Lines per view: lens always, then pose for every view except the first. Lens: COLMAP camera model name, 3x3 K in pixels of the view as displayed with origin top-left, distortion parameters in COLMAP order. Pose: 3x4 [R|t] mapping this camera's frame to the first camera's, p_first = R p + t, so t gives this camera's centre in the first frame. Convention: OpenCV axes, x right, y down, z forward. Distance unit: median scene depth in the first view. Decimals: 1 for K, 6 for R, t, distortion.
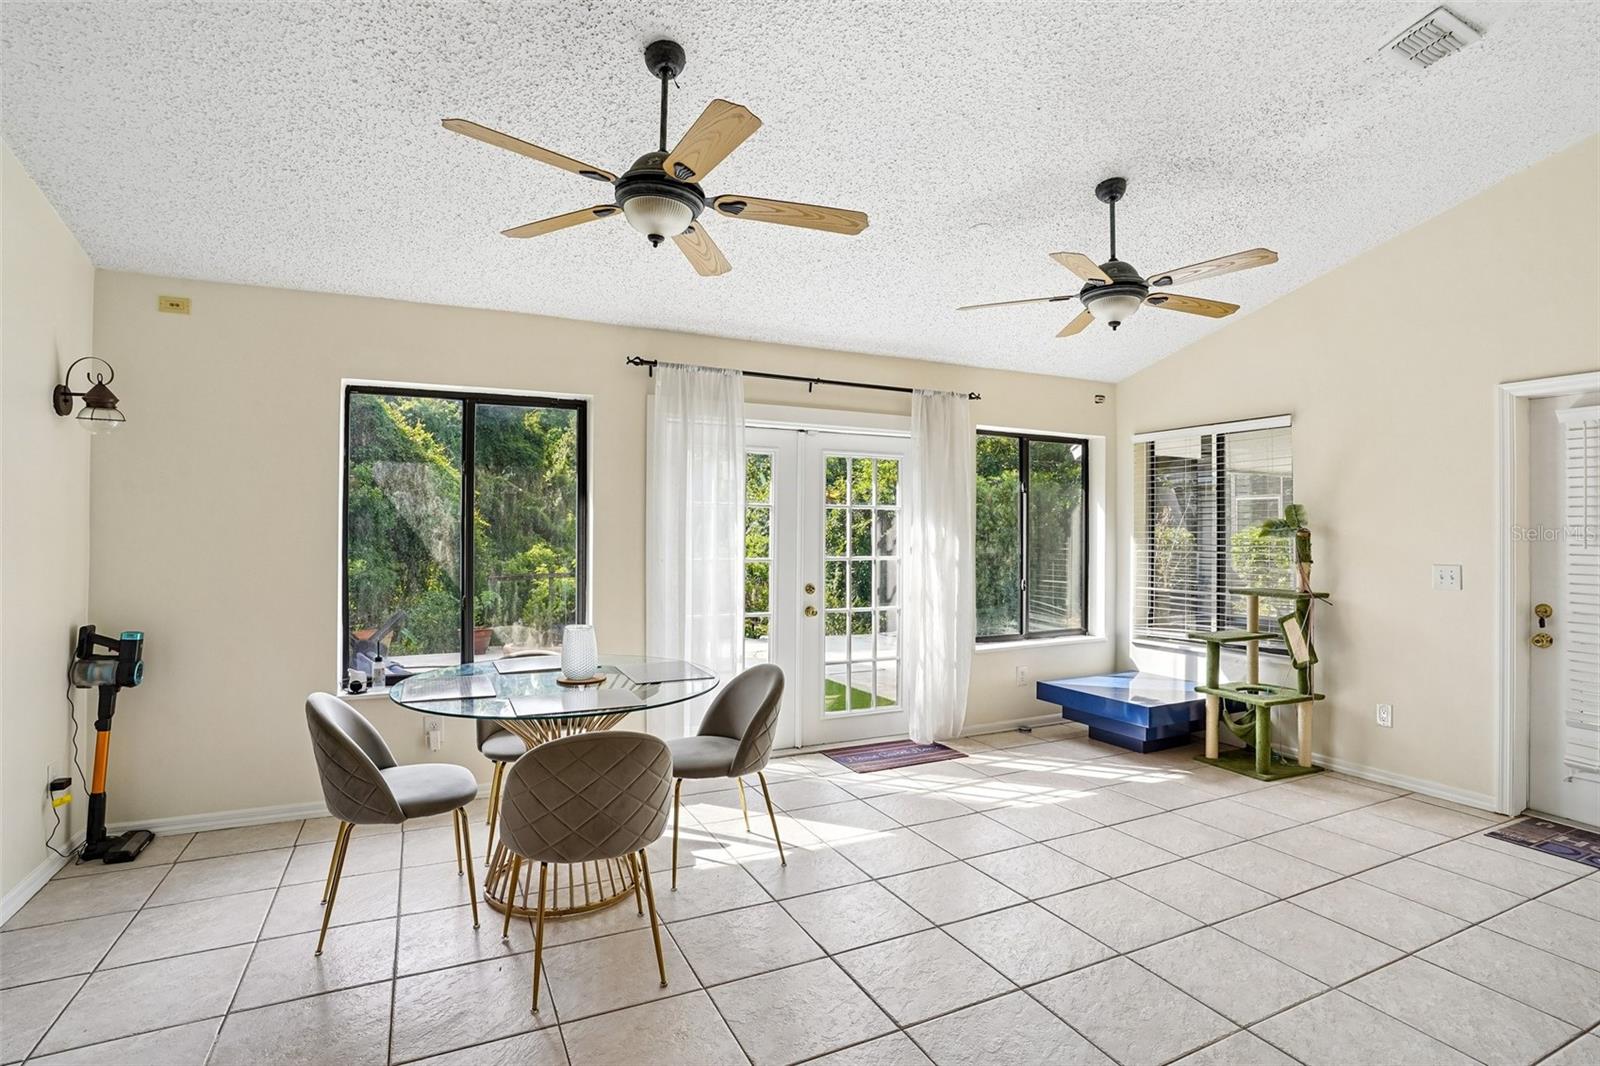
lens RADIAL K [[787.4, 0, 799.0], [0, 787.4, 525.3], [0, 0, 1]] dist [-0.077447, 0.033106]
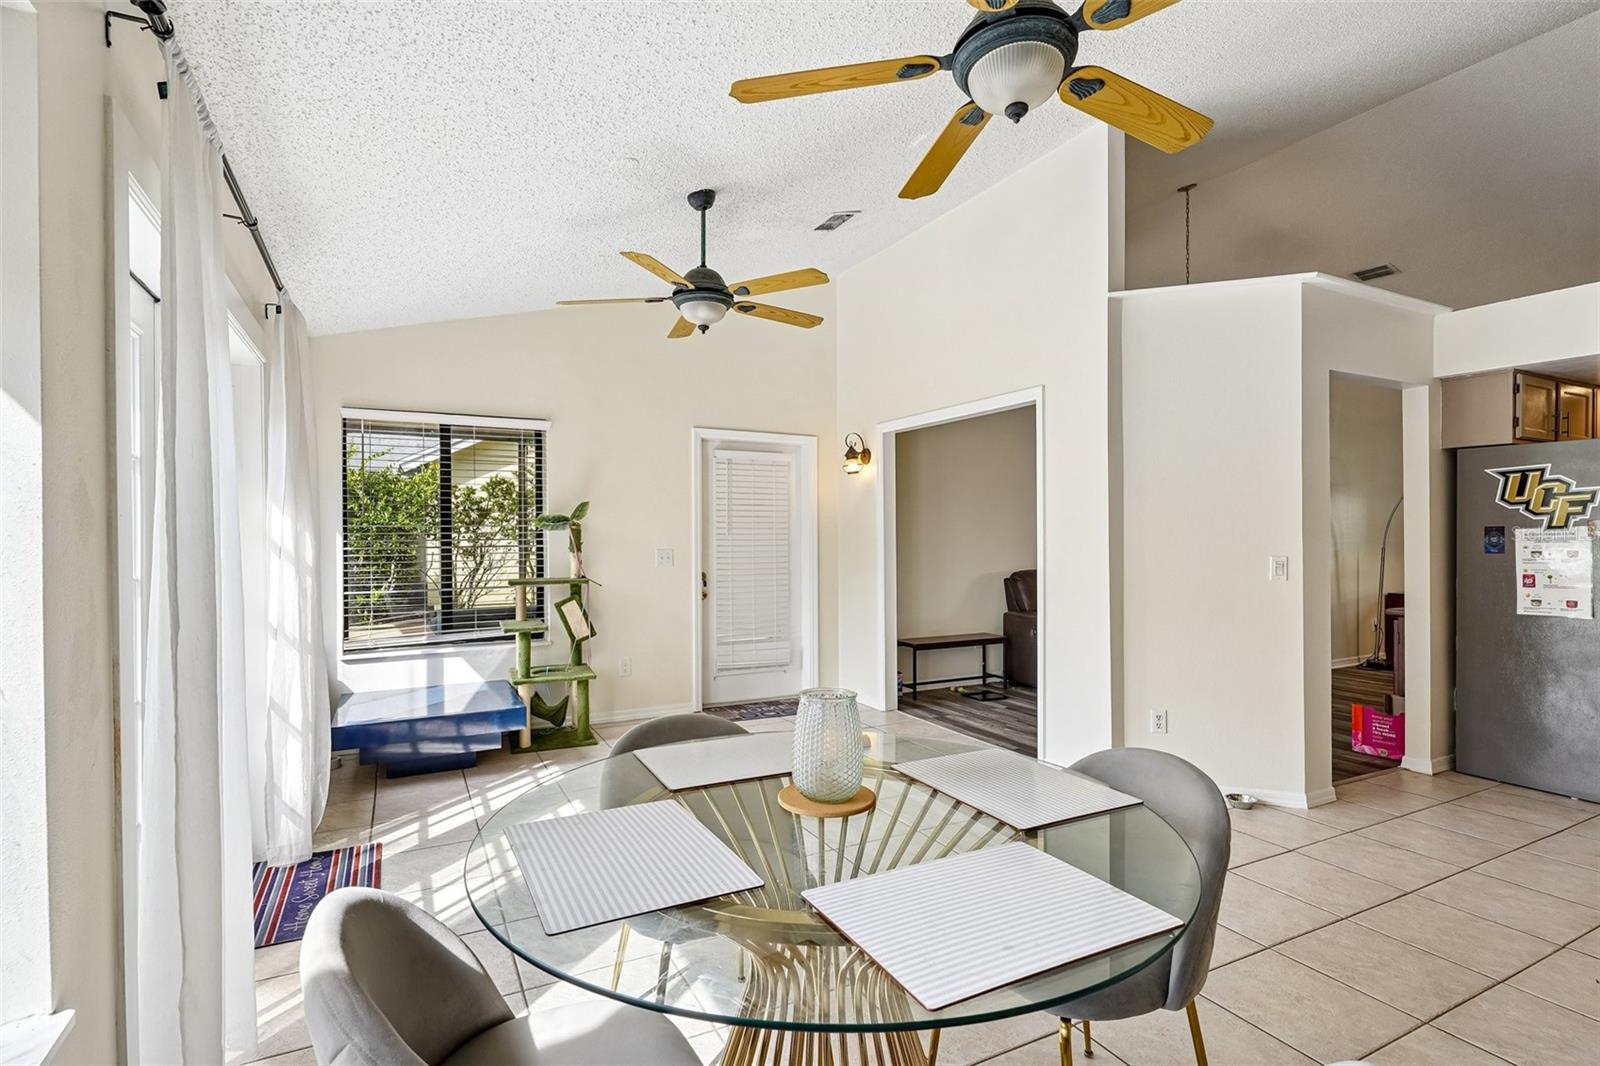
lens RADIAL K [[777.8, 0, 794.5], [0, 777.8, 541.1], [0, 0, 1]] dist [-0.007346, 0.000625]
pose [[-0.026379, -0.011352, 0.999588, -0.498907], [-0.002287, 0.999934, 0.011296, 0.016653], [-0.999649, -0.001988, -0.026403, 0.668912]]
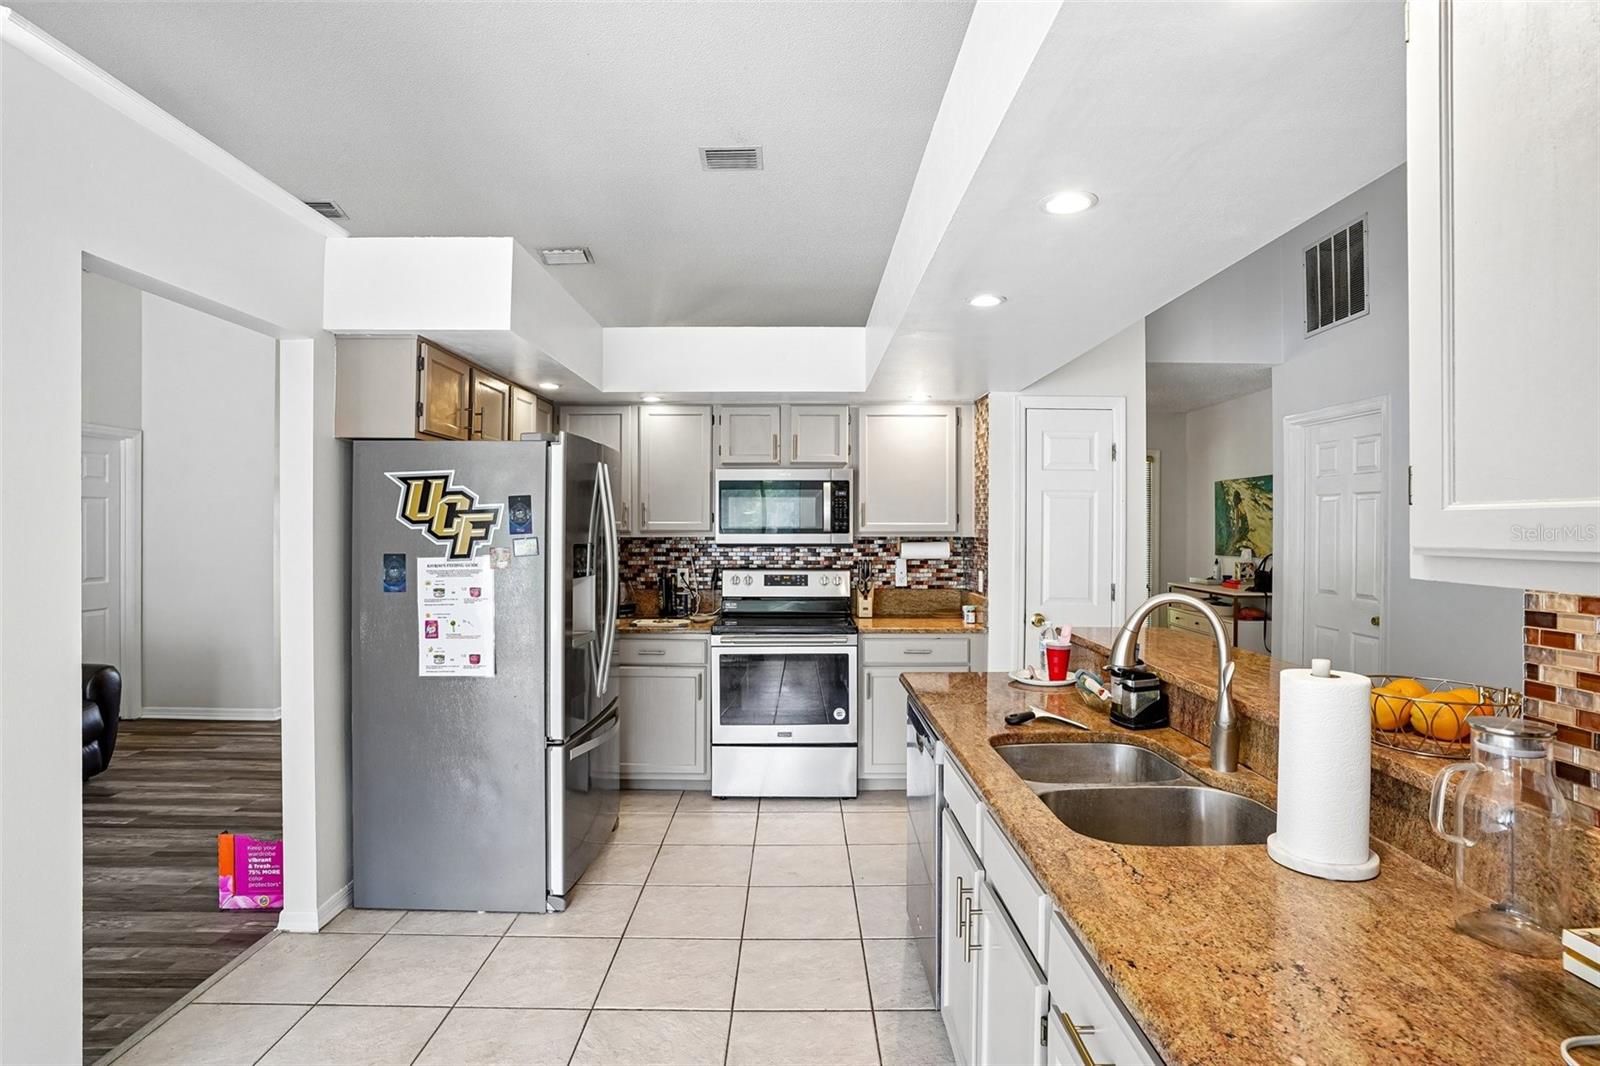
lens RADIAL K [[809.1, 0, 803.2], [0, 809.1, 526.3], [0, 0, 1]] dist [-0.078636, 0.040905]
pose [[-0.905170, -0.008566, 0.424964, -0.207534], [-0.011467, 0.999925, -0.004270, -0.015025], [-0.424895, -0.008738, -0.905200, 0.287364]]
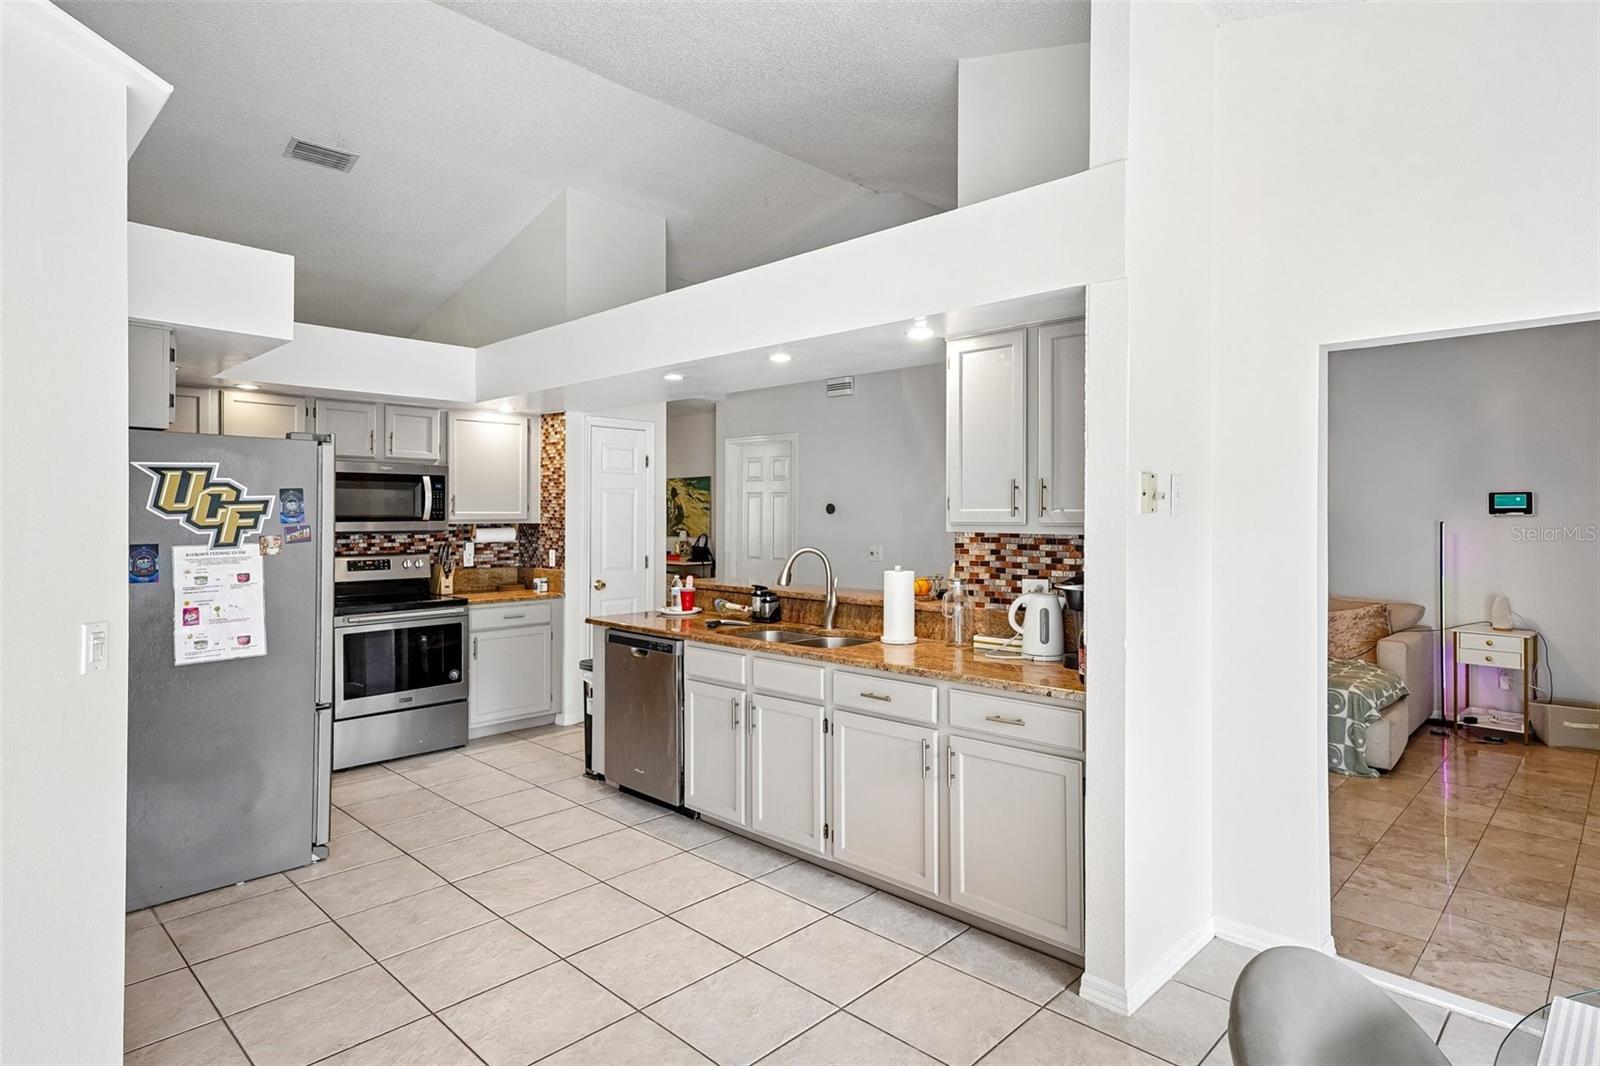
lens RADIAL K [[862.9, 0, 797.9], [0, 862.9, 509.4], [0, 0, 1]] dist [0.028519, -0.000647]
pose [[-0.938314, -0.009084, -0.345666, 0.113243], [-0.004057, 0.999875, -0.015265, -0.011155], [0.345761, -0.012921, -0.938234, 0.685582]]
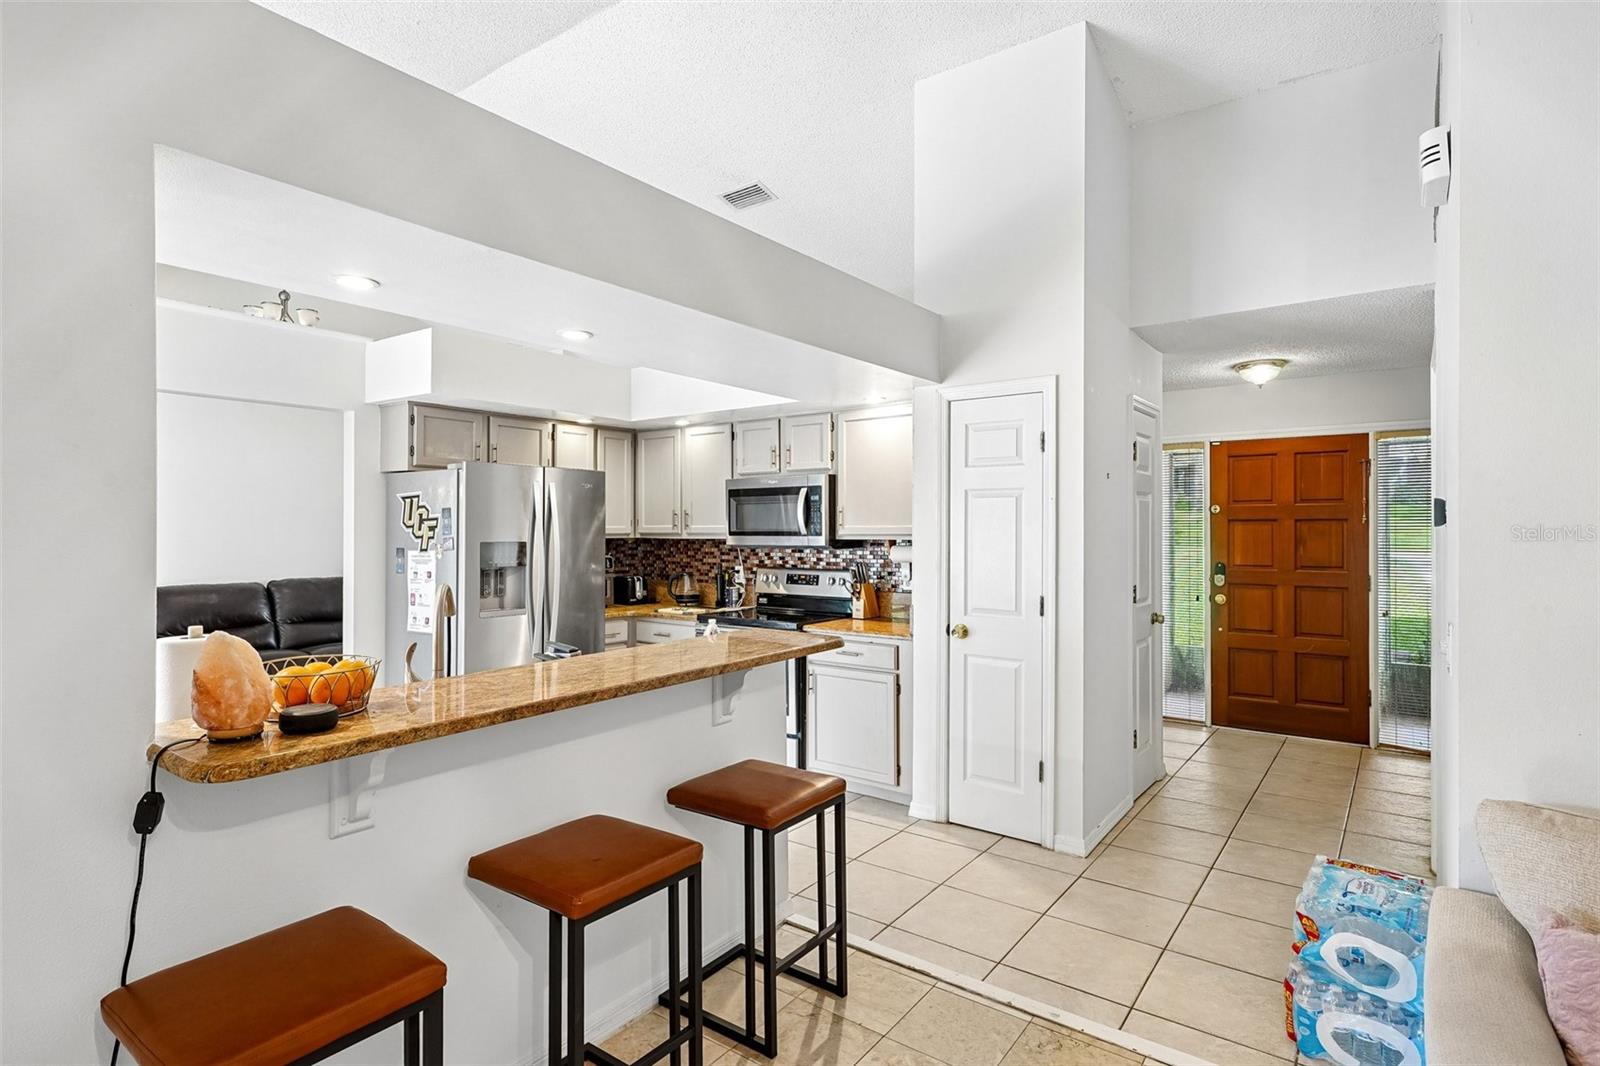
lens RADIAL K [[817.9, 0, 798.5], [0, 817.9, 529.4], [0, 0, 1]] dist [0.019246, 0.000625]
pose [[-0.466261, -0.007118, 0.884618, -0.741185], [-0.010458, 0.999942, 0.002534, -0.021848], [-0.884585, -0.008070, -0.466309, -0.113536]]
